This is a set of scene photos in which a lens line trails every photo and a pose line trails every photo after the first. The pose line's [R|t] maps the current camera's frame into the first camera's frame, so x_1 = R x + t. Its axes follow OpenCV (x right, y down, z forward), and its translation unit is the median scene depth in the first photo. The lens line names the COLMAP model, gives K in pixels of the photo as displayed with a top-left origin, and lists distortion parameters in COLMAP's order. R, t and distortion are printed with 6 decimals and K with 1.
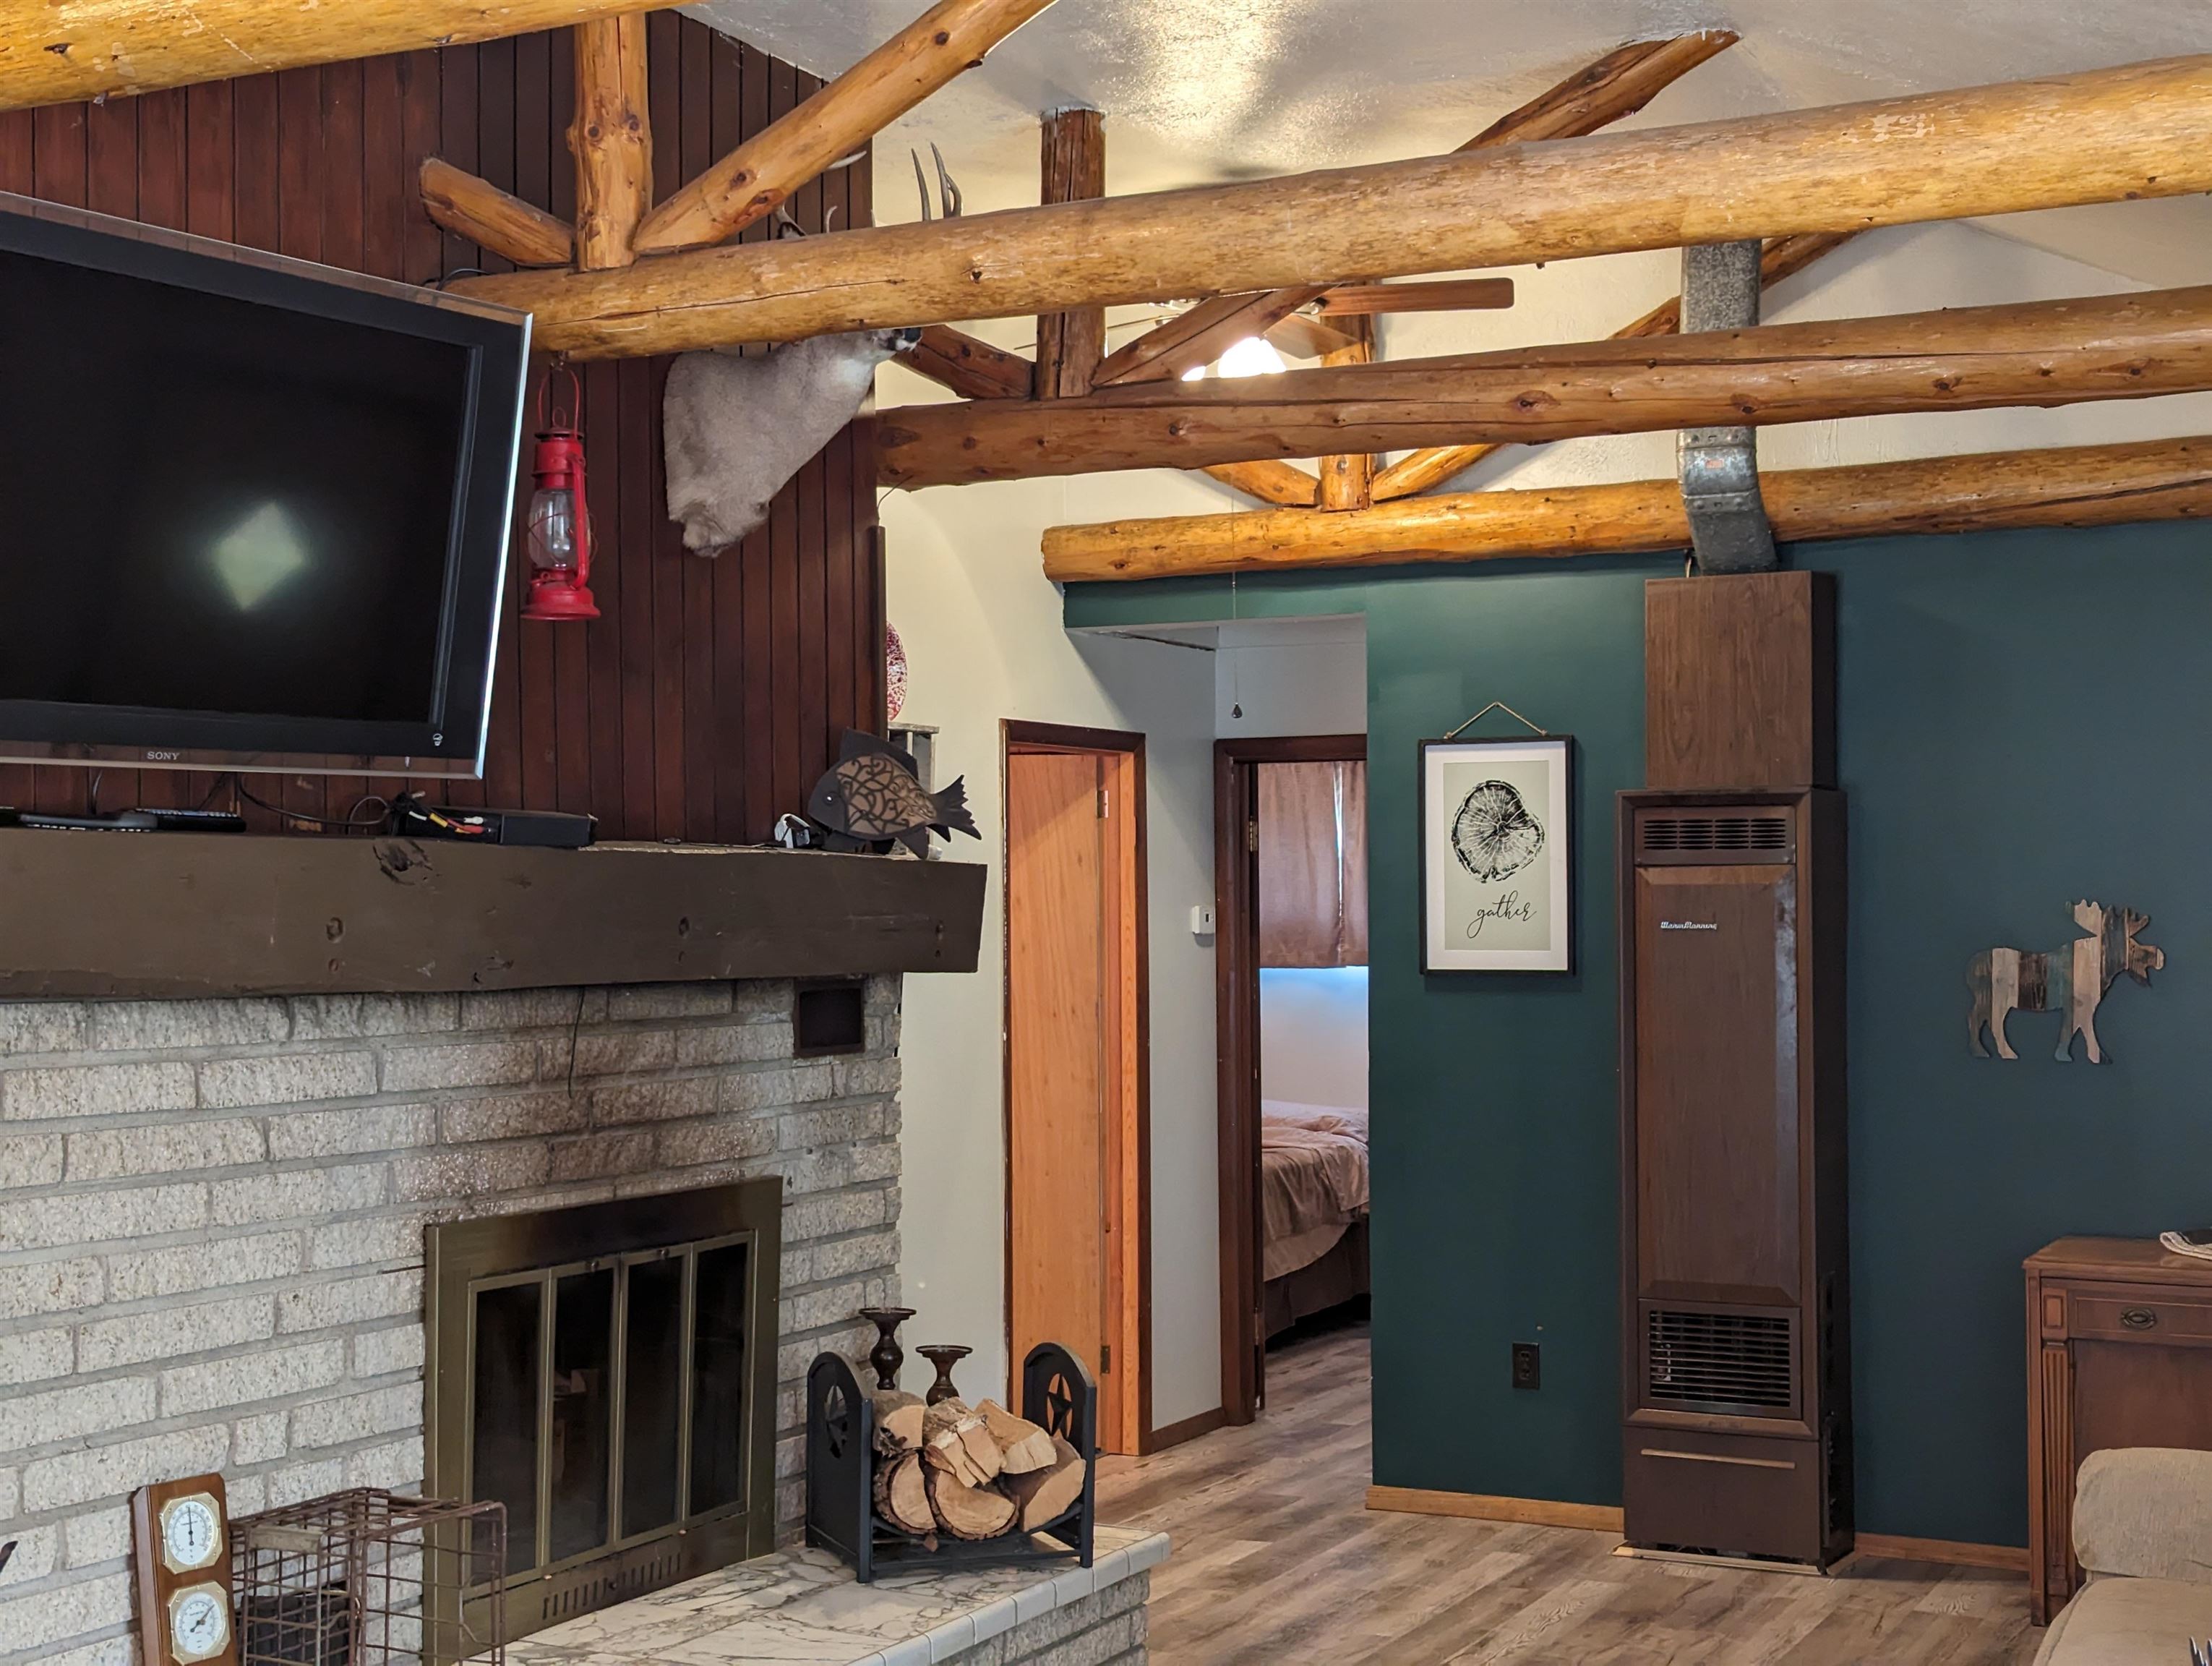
lens RADIAL K [[3102.7, 0, 1096.6], [0, 3102.7, 818.1], [0, 0, 1]] dist [0.118767, -0.237242]
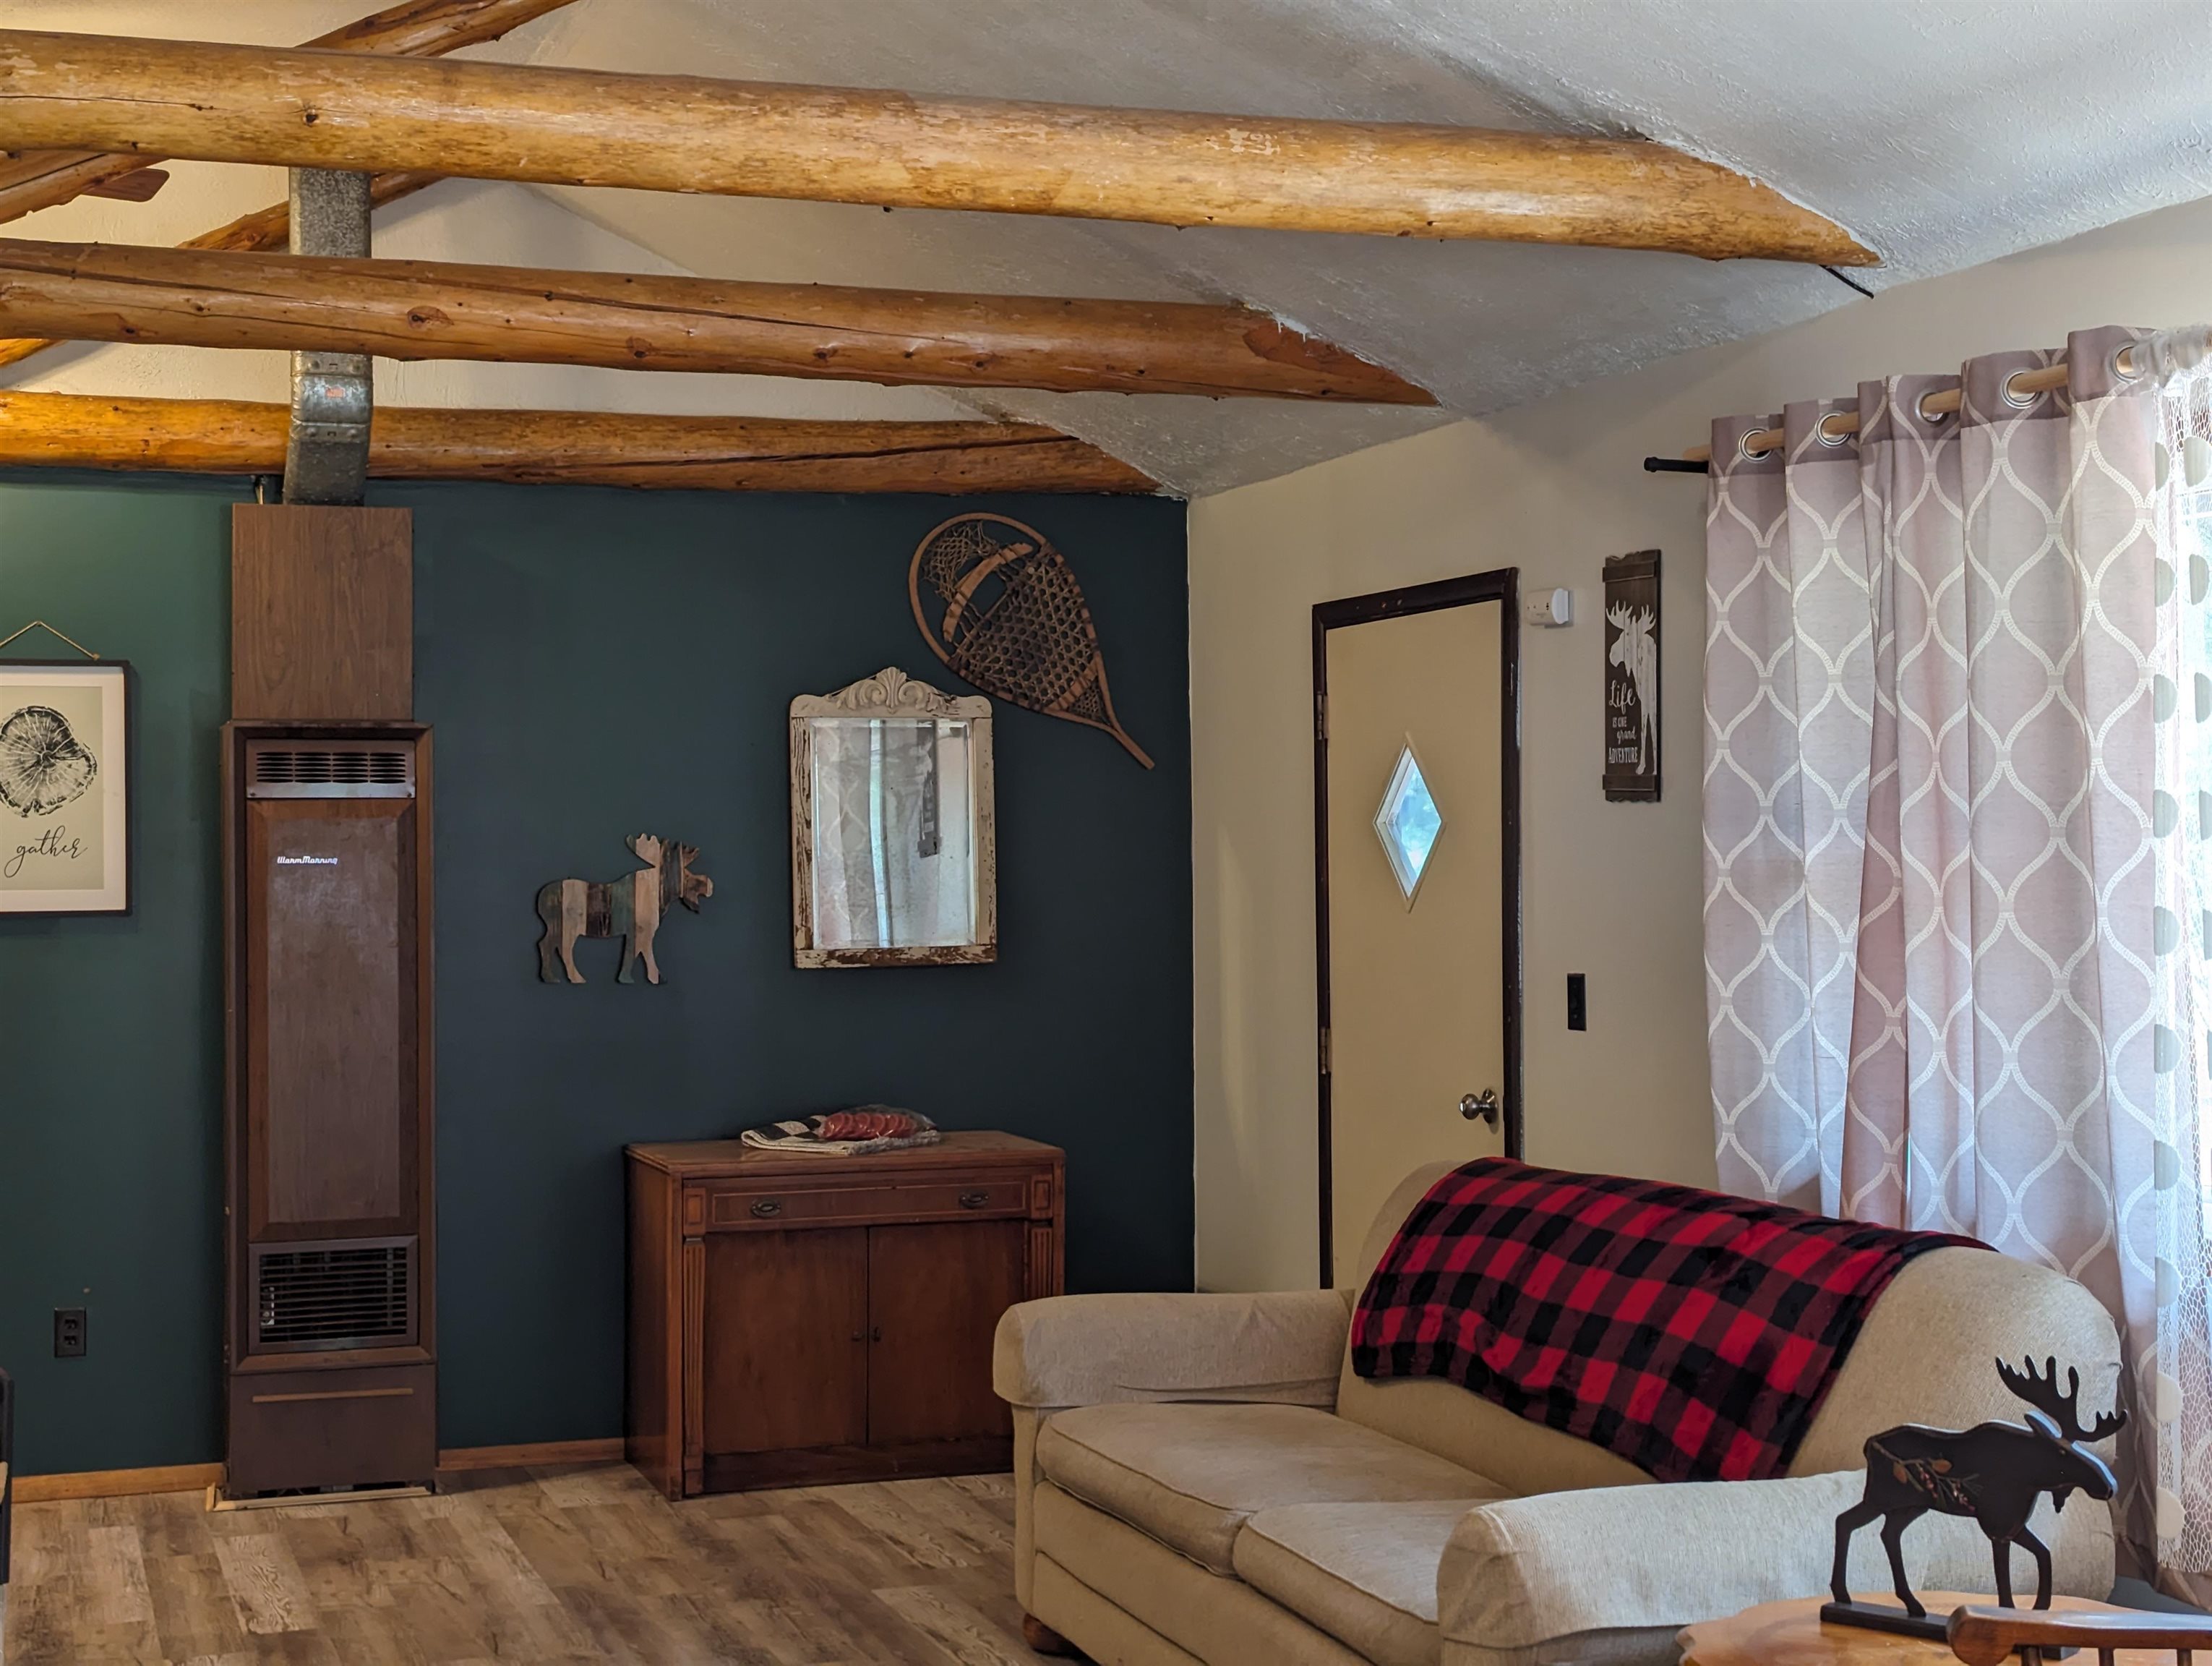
lens RADIAL K [[3072.9, 0, 1106.0], [0, 3072.9, 833.0], [0, 0, 1]] dist [0.142054, -0.361880]
pose [[0.706621, 0.002089, 0.707590, -0.329311], [-0.014713, 0.999823, 0.011741, 0.010972], [-0.707440, -0.018707, 0.706526, 0.132915]]
